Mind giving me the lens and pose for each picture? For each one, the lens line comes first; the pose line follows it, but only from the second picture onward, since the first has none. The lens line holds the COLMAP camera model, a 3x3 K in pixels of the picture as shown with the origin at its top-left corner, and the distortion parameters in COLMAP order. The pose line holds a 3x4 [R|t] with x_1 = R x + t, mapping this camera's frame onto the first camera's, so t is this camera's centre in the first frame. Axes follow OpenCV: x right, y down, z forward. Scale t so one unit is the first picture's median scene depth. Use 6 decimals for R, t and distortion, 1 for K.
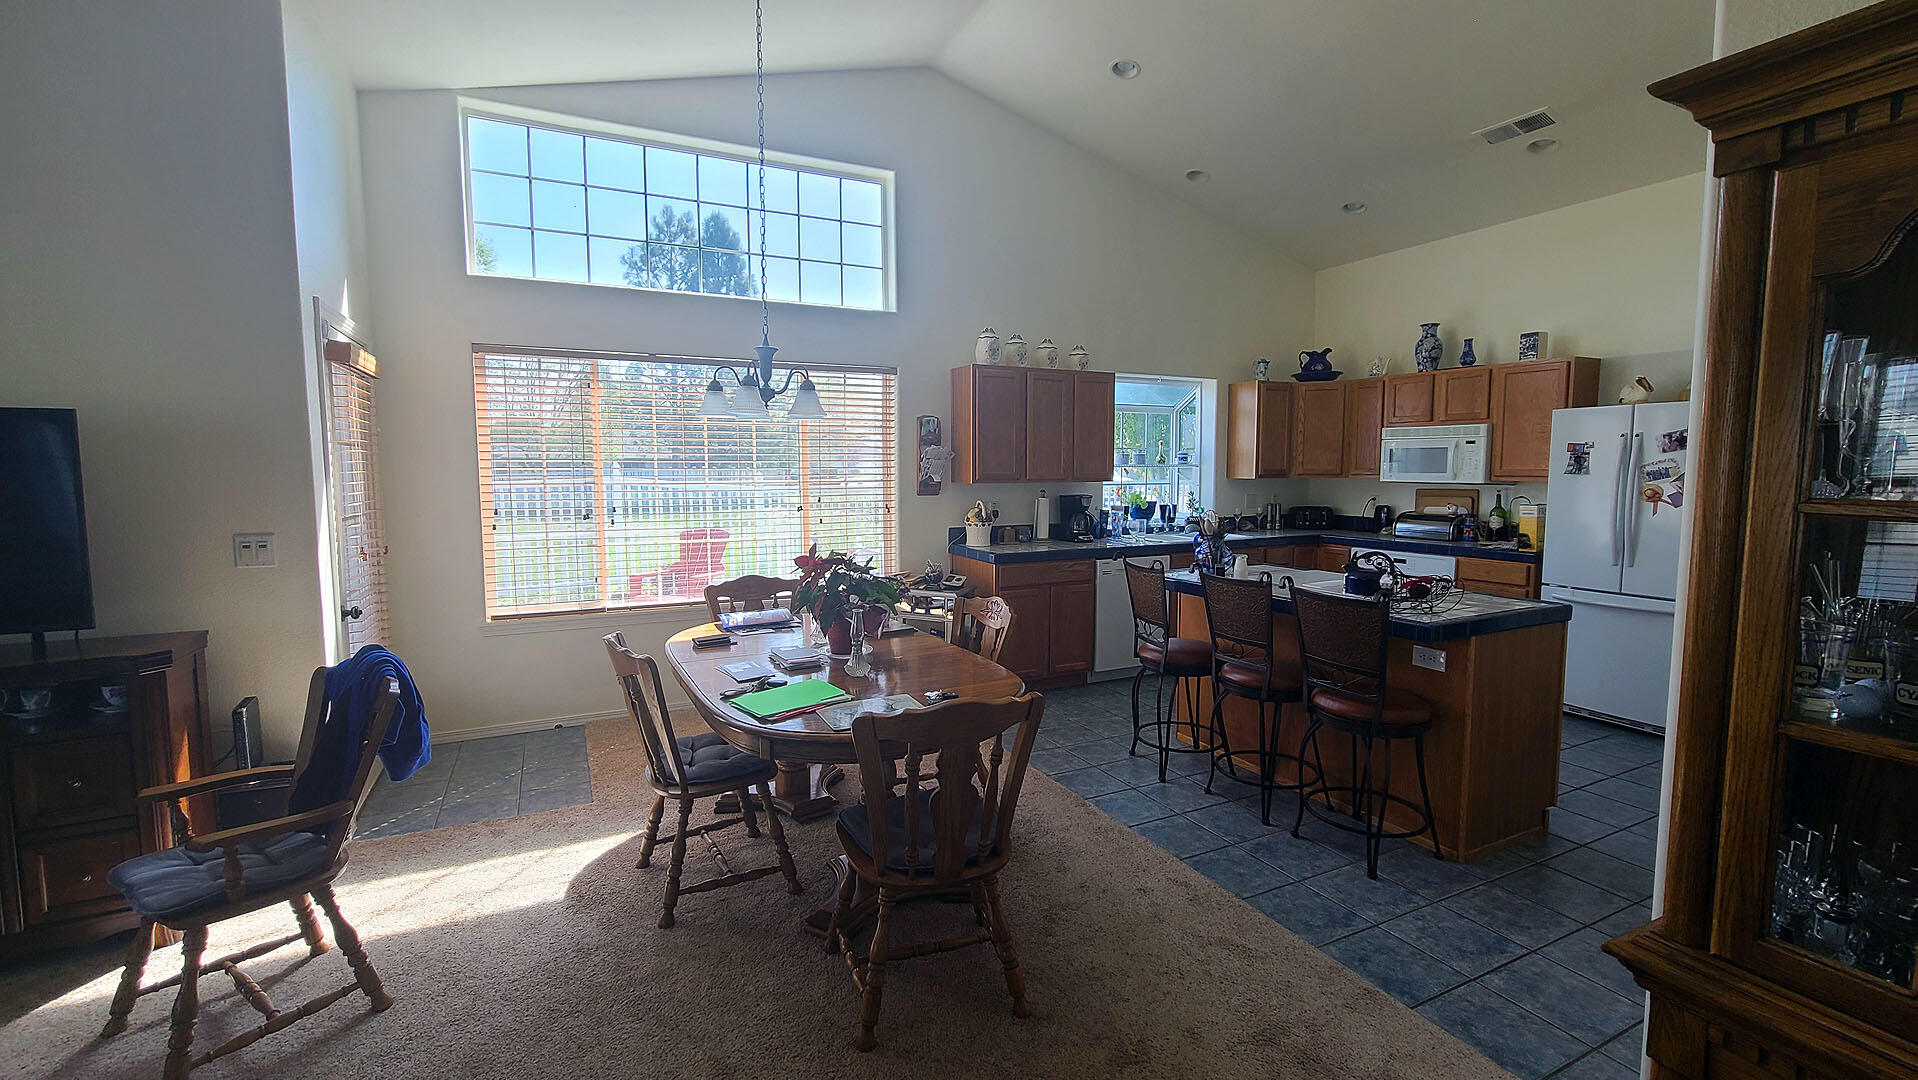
lens RADIAL K [[793.4, 0, 946.0], [0, 793.4, 535.6], [0, 0, 1]] dist [-0.002630, -0.001148]
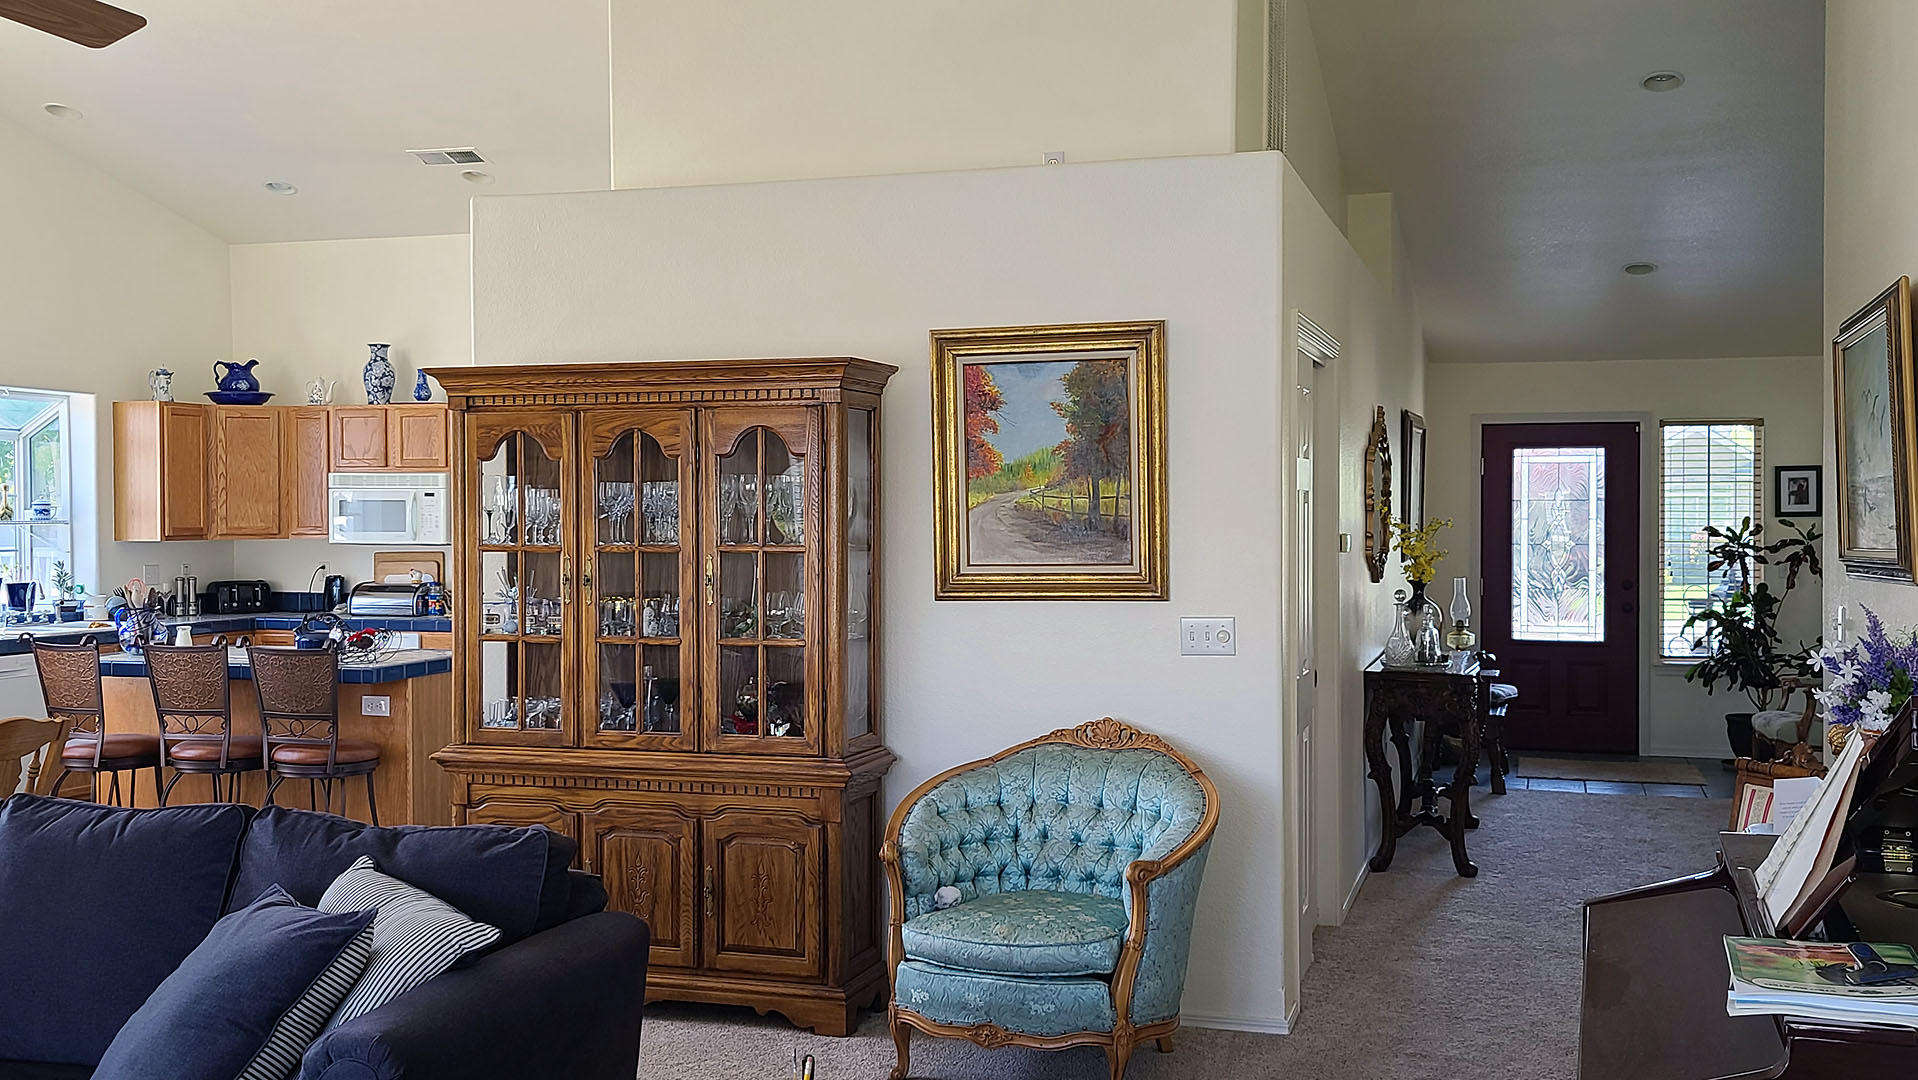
lens RADIAL K [[1907.0, 0, 950.4], [0, 1907.0, 530.0], [0, 0, 1]] dist [0.061996, 0.000000]
pose [[0.690144, -0.004861, 0.723656, -0.422448], [0.061523, 0.996751, -0.051978, 0.058179], [-0.721052, 0.080394, 0.688201, -0.789051]]
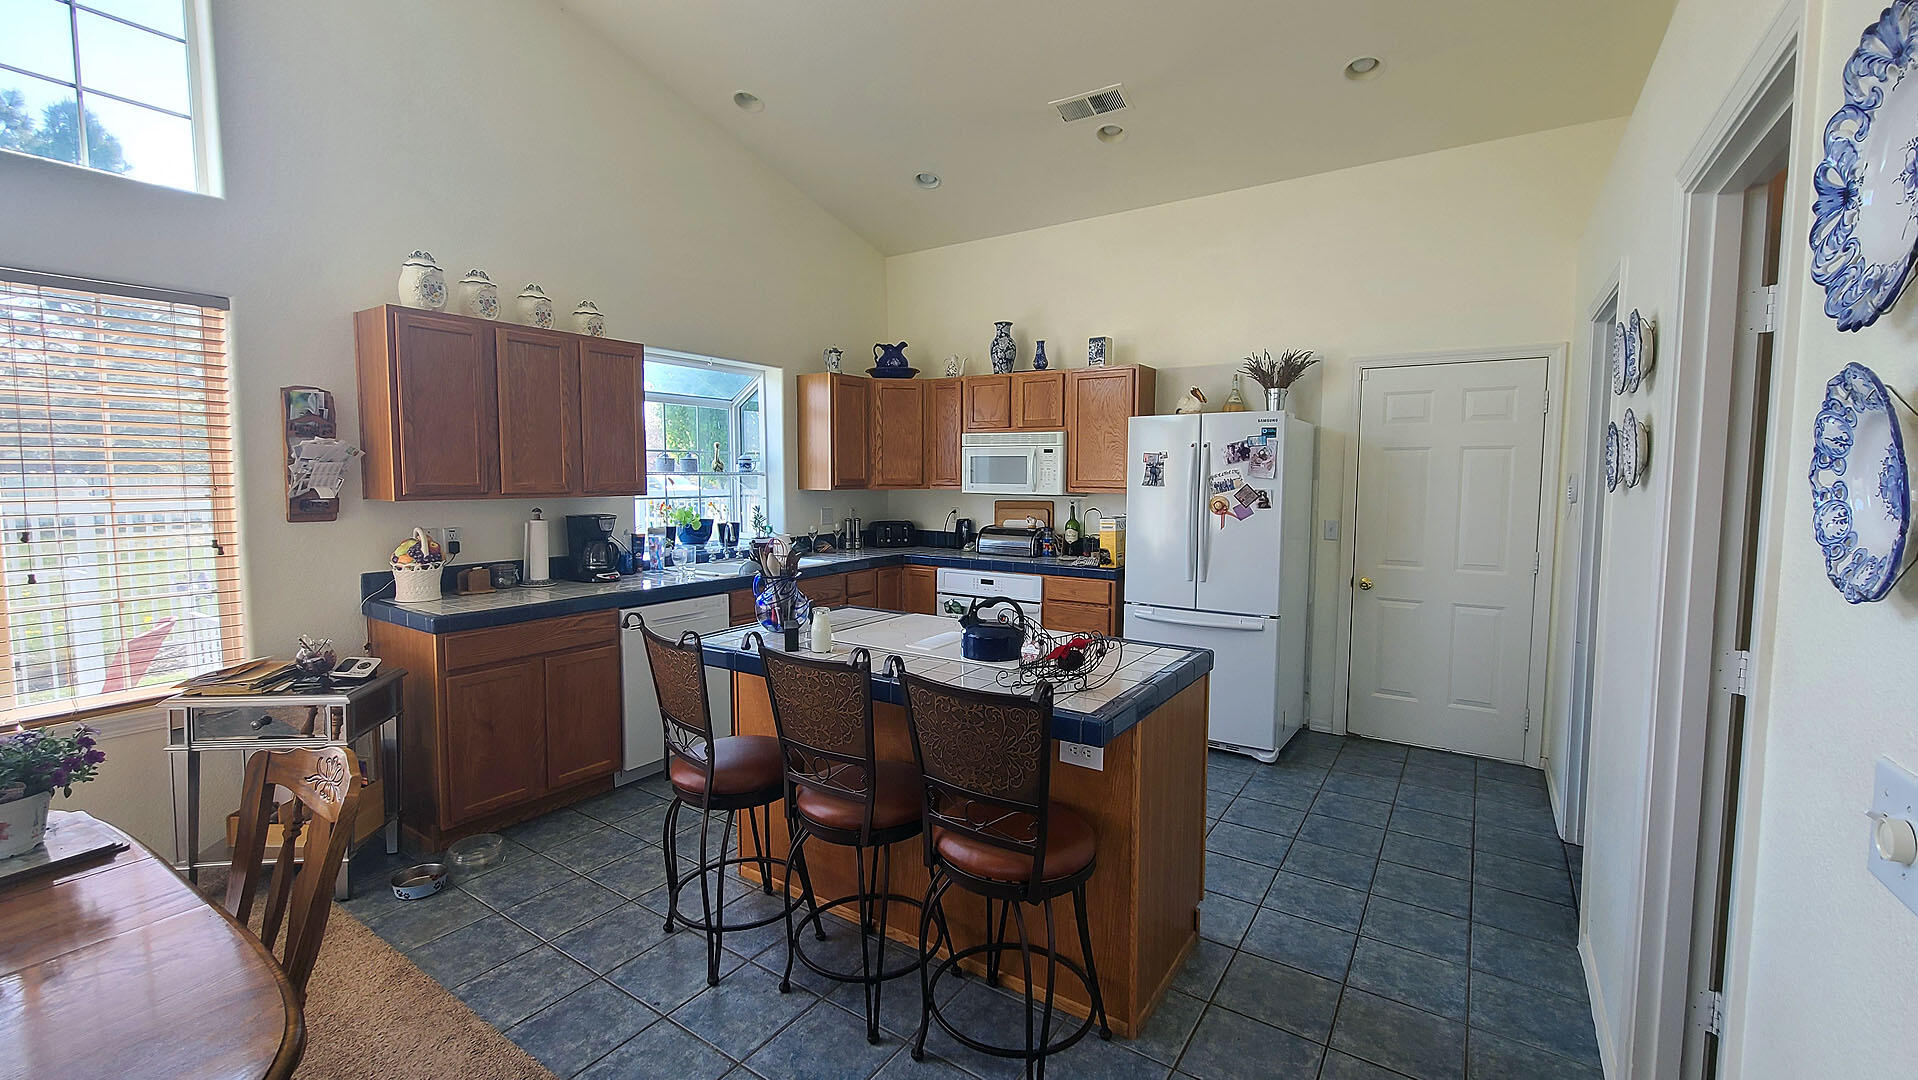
lens RADIAL K [[793.4, 0, 948.0], [0, 793.4, 536.8], [0, 0, 1]] dist [-0.002630, -0.001148]
pose [[0.866682, -0.032586, 0.497796, 0.095100], [0.036691, 0.999325, 0.001536, -0.023385], [-0.497510, 0.016934, 0.867293, 0.258813]]
